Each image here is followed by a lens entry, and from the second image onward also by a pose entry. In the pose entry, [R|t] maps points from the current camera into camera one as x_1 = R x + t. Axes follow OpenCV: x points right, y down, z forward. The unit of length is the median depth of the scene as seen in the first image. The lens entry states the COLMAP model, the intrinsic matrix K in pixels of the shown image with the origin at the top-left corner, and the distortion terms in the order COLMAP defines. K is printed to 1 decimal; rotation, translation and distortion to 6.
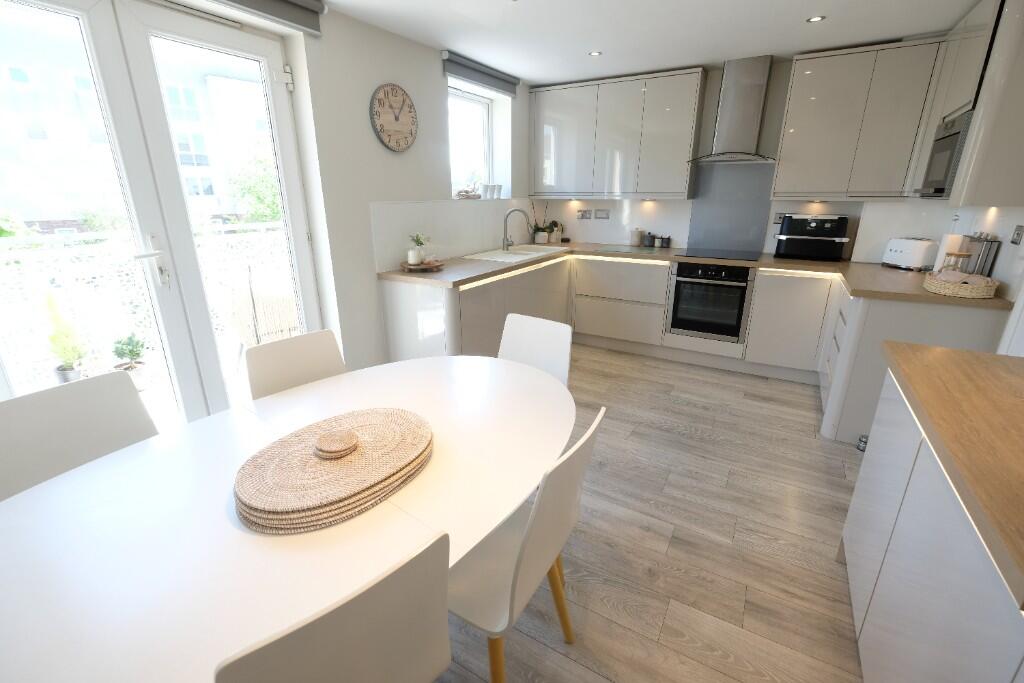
lens RADIAL K [[446.1, 0, 512.0], [0, 446.1, 334.2], [0, 0, 1]] dist [-0.001508, 0.000129]
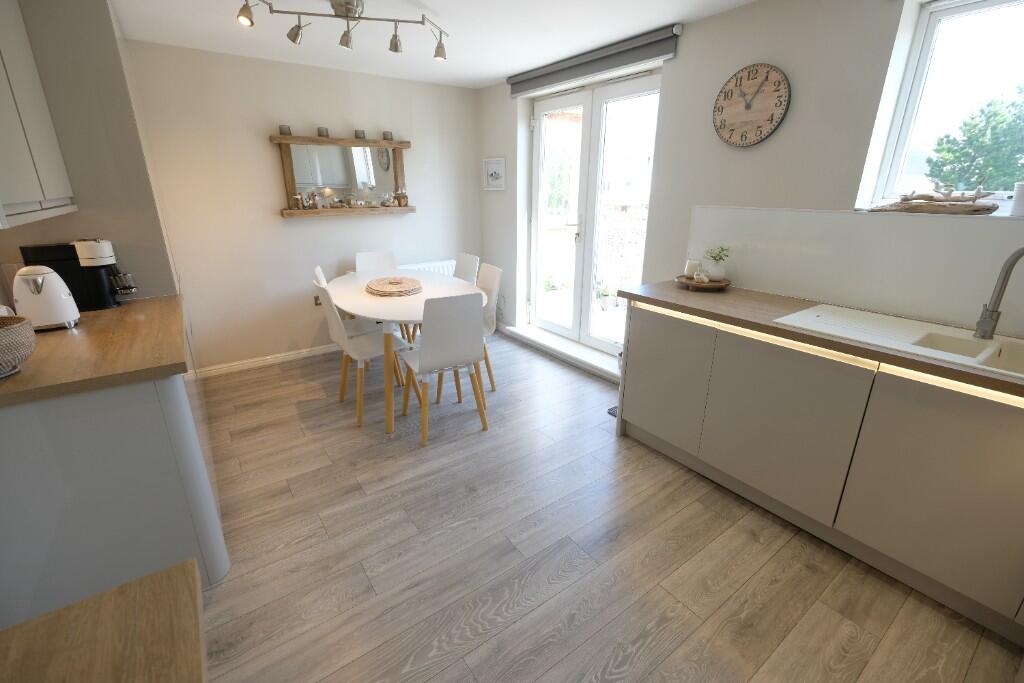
lens RADIAL K [[446.1, 0, 512.0], [0, 446.1, 334.2], [0, 0, 1]] dist [-0.001508, 0.000129]
pose [[-0.399578, 0.287661, -0.870396, 0.628526], [-0.281069, 0.865312, 0.415013, -0.283168], [0.872546, 0.410472, -0.264907, 0.844556]]
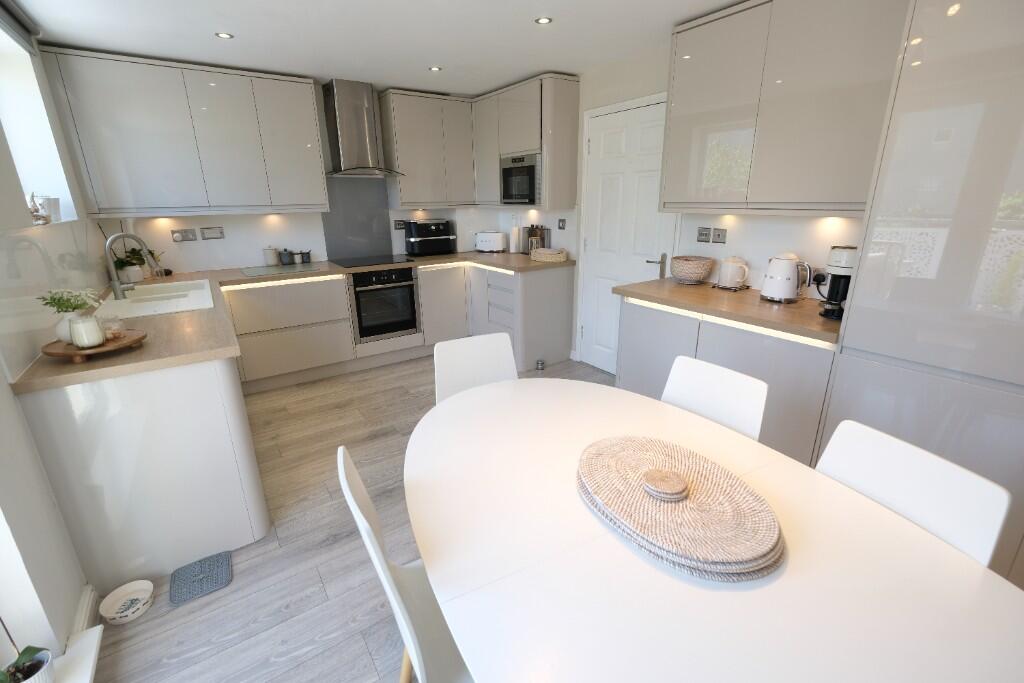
lens RADIAL K [[446.1, 0, 512.0], [0, 446.1, 334.2], [0, 0, 1]] dist [-0.001508, 0.000129]
pose [[0.416348, -0.272582, 0.867383, -0.412787], [0.286497, 0.944733, 0.159370, -0.095012], [-0.862887, 0.182149, 0.471431, 0.256176]]
